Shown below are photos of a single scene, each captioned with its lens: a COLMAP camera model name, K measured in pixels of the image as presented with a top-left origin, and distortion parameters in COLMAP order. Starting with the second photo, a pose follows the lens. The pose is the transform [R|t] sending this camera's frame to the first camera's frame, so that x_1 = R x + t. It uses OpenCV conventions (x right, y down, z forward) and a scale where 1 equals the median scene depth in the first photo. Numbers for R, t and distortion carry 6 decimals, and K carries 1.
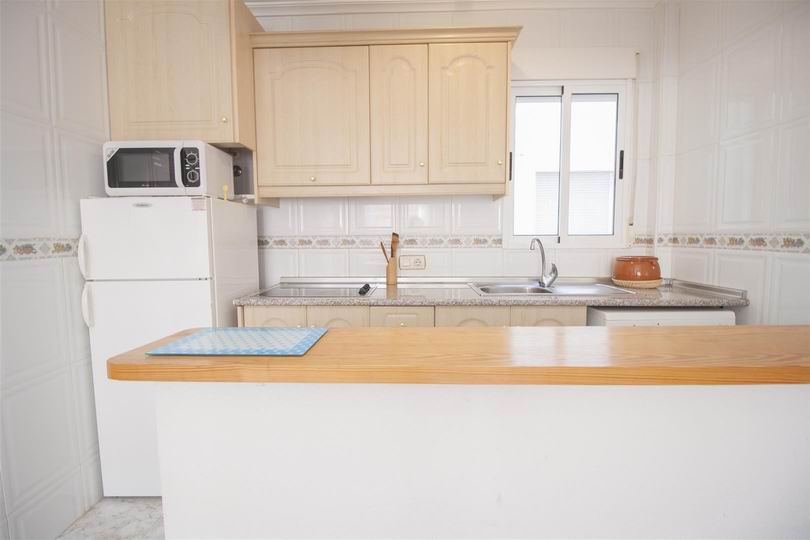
lens RADIAL K [[372.0, 0, 404.1], [0, 372.0, 265.7], [0, 0, 1]] dist [-0.018539, -0.000204]
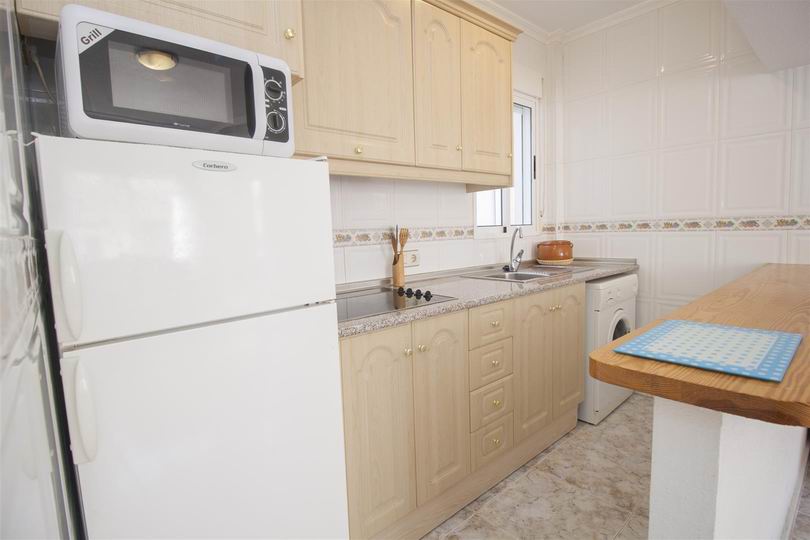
lens RADIAL K [[392.8, 0, 405.0], [0, 392.8, 270.0], [0, 0, 1]] dist [-0.020578, -0.000305]
pose [[0.742879, -0.087336, 0.663704, -0.682953], [0.082109, 0.995855, 0.039140, -0.022301], [-0.664371, 0.025419, 0.746971, 0.356393]]
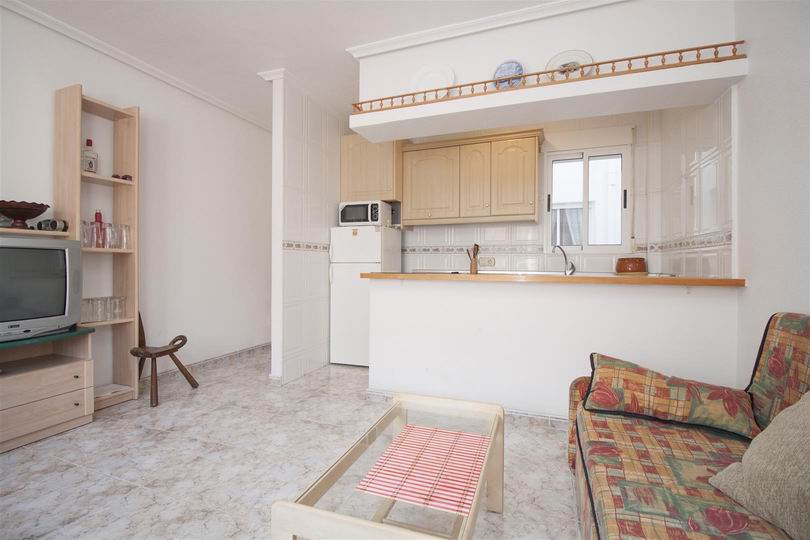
lens RADIAL K [[372.0, 0, 404.1], [0, 372.0, 265.7], [0, 0, 1]] dist [-0.018539, -0.000204]
pose [[0.937226, 0.014453, -0.348423, 0.293474], [-0.039121, 0.997191, -0.063867, 0.149270], [0.346521, 0.073489, 0.935159, -0.799611]]
